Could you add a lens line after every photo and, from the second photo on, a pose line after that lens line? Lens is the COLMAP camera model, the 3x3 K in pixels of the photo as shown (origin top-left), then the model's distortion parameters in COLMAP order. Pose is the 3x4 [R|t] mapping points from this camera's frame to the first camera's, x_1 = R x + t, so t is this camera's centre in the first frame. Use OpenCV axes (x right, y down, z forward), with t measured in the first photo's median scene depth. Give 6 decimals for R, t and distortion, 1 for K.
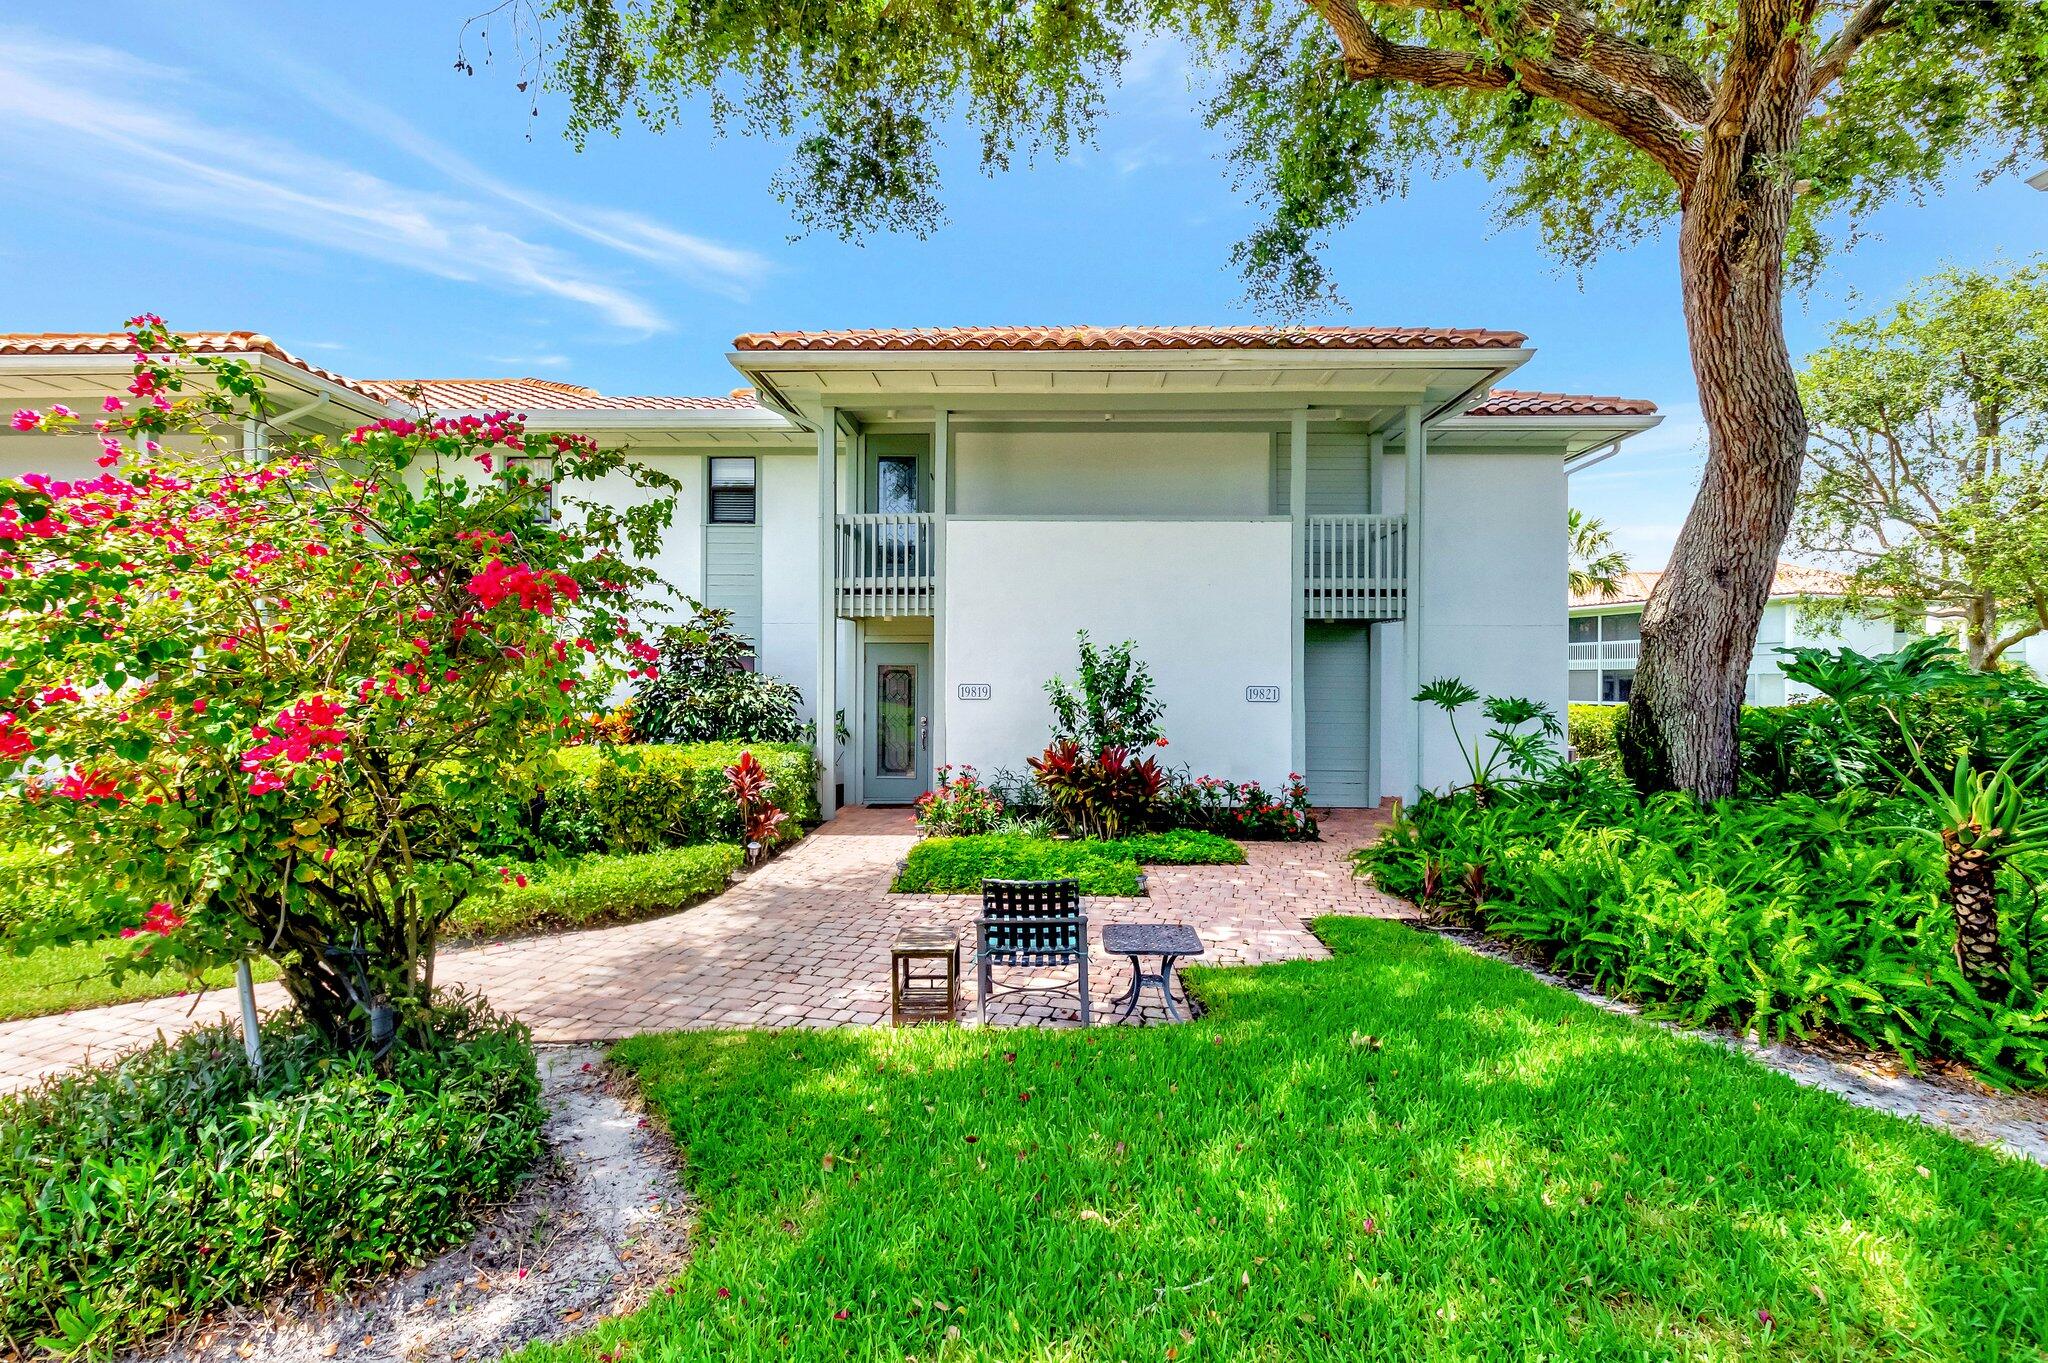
lens RADIAL K [[900.3, 0, 1035.3], [0, 900.3, 688.5], [0, 0, 1]] dist [-0.006224, -0.001061]
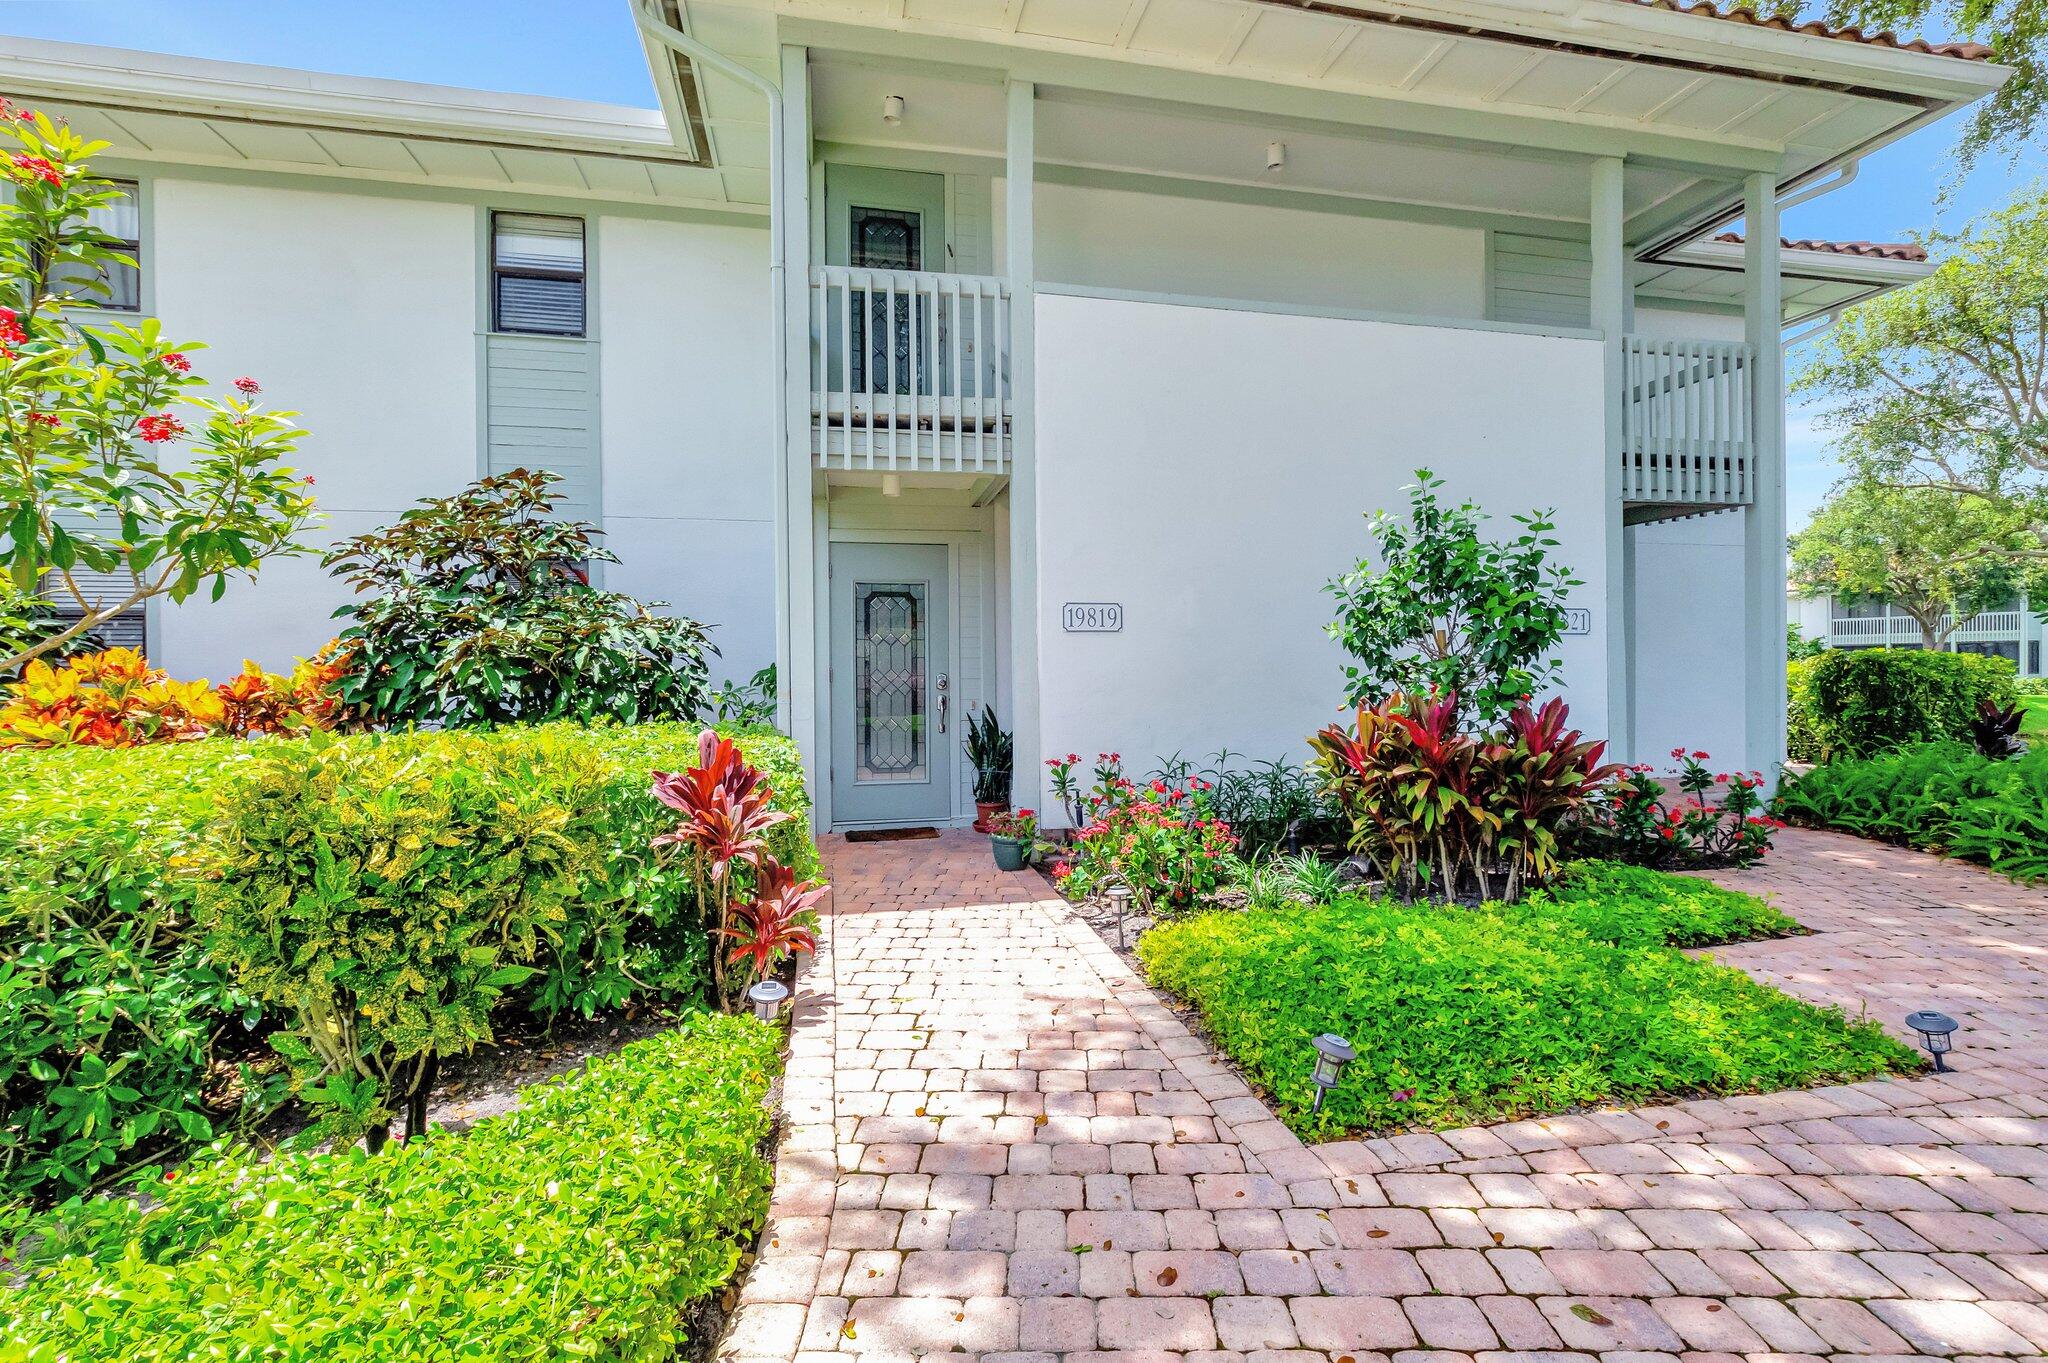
lens RADIAL K [[855.7, 0, 1026.3], [0, 855.7, 692.0], [0, 0, 1]] dist [0.003023, 0.000216]
pose [[0.962195, -0.013914, 0.272004, -0.296931], [0.010887, 0.999861, 0.012635, 0.049783], [-0.272142, -0.009196, 0.962213, 0.624388]]
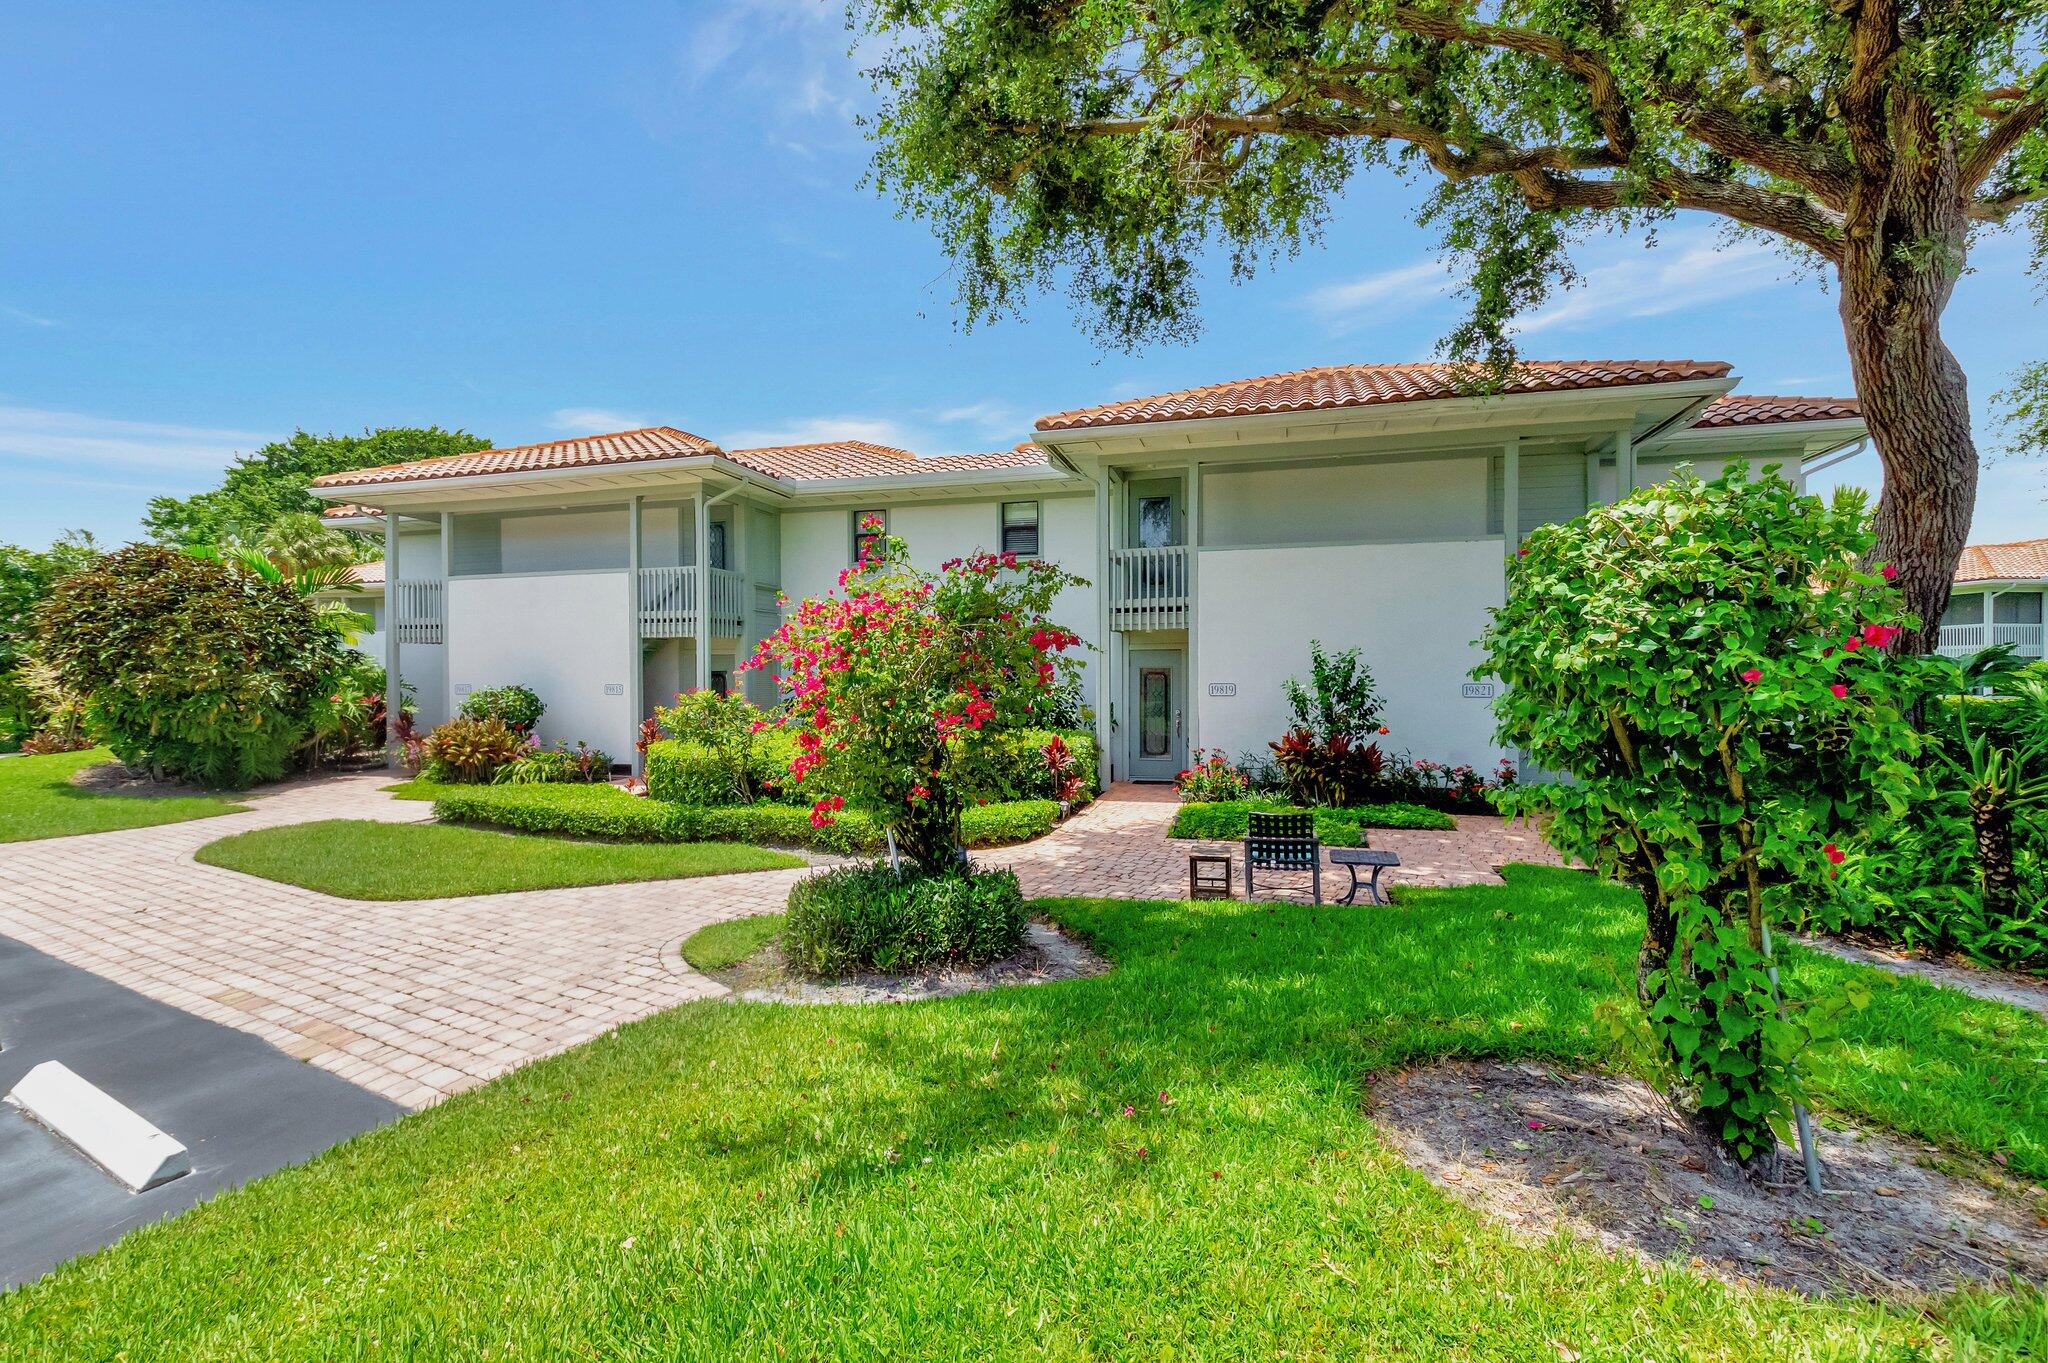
lens RADIAL K [[900.3, 0, 1032.5], [0, 900.3, 688.8], [0, 0, 1]] dist [-0.006224, -0.001061]
pose [[0.968882, -0.004552, -0.247482, -0.017932], [0.006040, 0.999968, 0.005255, -0.006742], [0.247450, -0.006586, 0.968878, -0.313875]]
